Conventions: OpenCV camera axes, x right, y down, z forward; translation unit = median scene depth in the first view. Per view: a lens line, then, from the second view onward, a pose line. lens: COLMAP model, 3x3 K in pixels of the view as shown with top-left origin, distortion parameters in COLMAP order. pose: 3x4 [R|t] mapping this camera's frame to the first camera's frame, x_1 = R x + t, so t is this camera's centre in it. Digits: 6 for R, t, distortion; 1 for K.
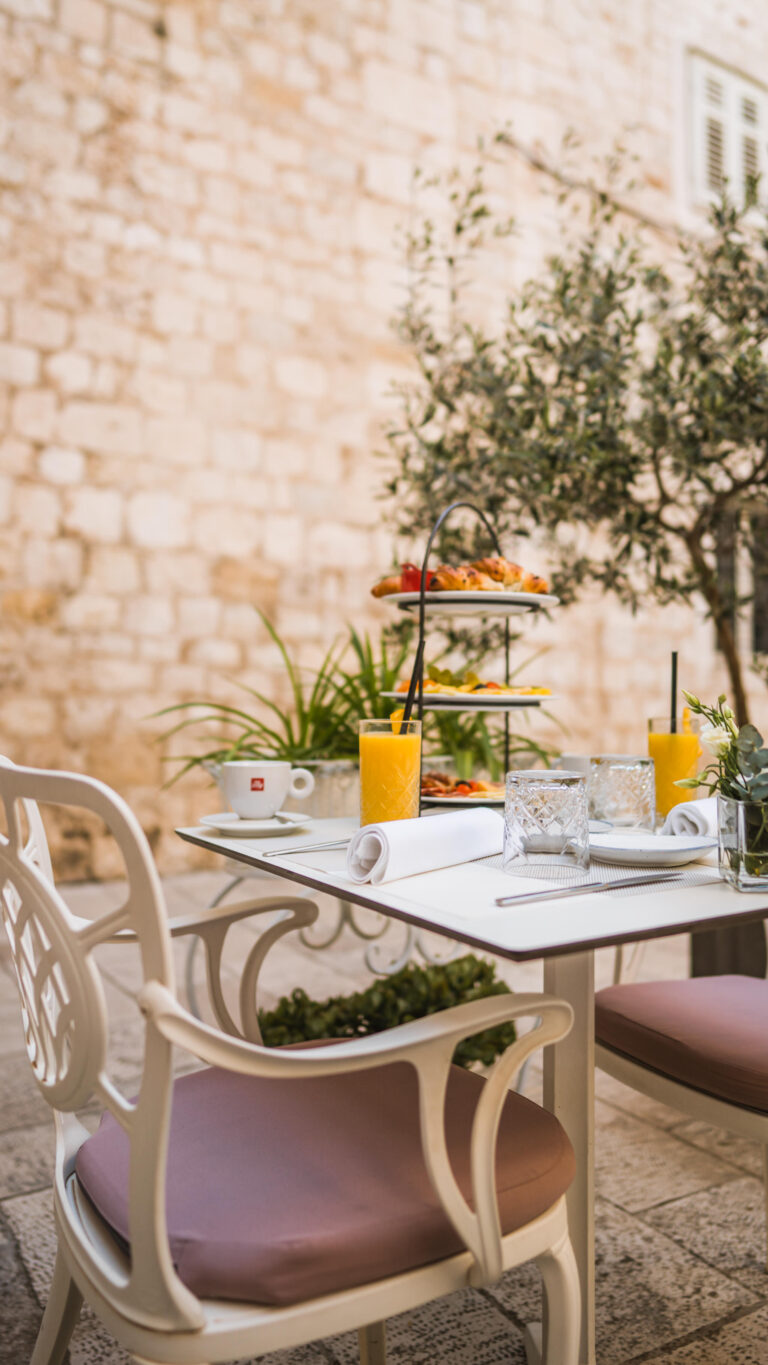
lens RADIAL K [[999.7, 0, 370.9], [0, 999.7, 677.3], [0, 0, 1]] dist [0.002566, 0.002309]
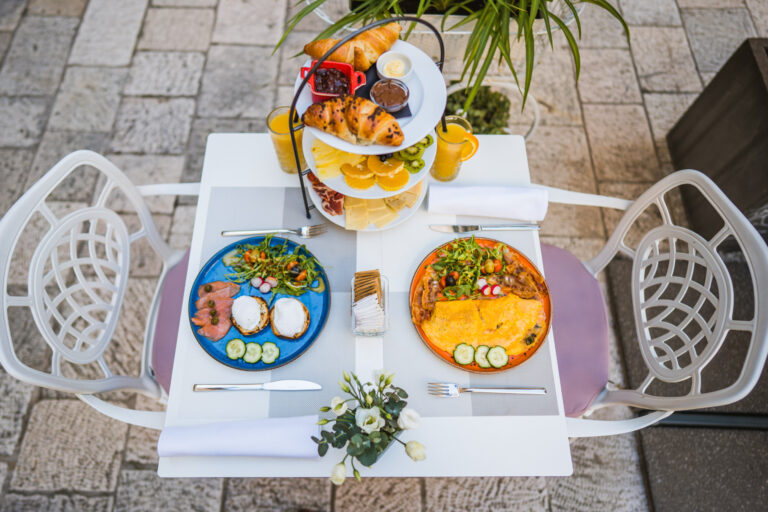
lens RADIAL K [[520.0, 0, 375.5], [0, 520.0, 220.6], [0, 0, 1]] dist [-0.013142, 0.028536]
pose [[0.863303, 0.450374, -0.227751, 0.083719], [0.008686, 0.437948, 0.898958, -0.150956], [0.504611, -0.778052, 0.374170, 0.172243]]
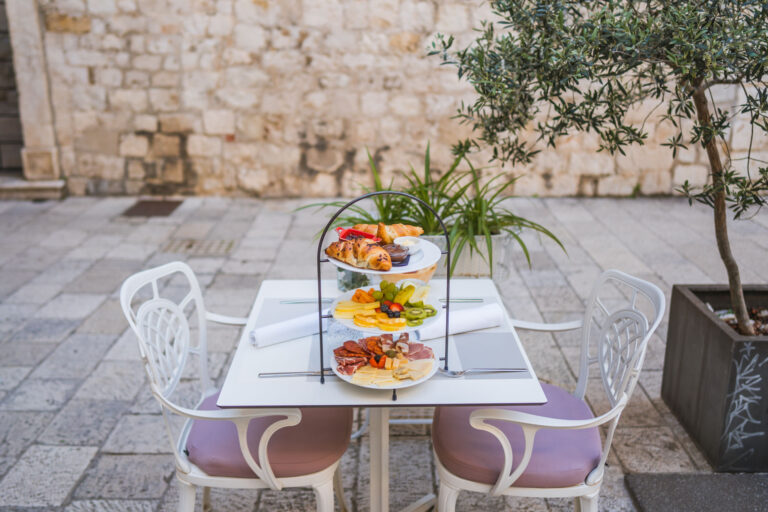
lens RADIAL K [[645.4, 0, 384.8], [0, 645.4, 217.4], [0, 0, 1]] dist [0.007758, 0.010864]
pose [[0.872335, 0.127192, -0.472074, 0.195823], [0.020910, 0.954977, 0.295942, -0.113783], [0.488461, -0.268032, 0.830400, -0.029196]]
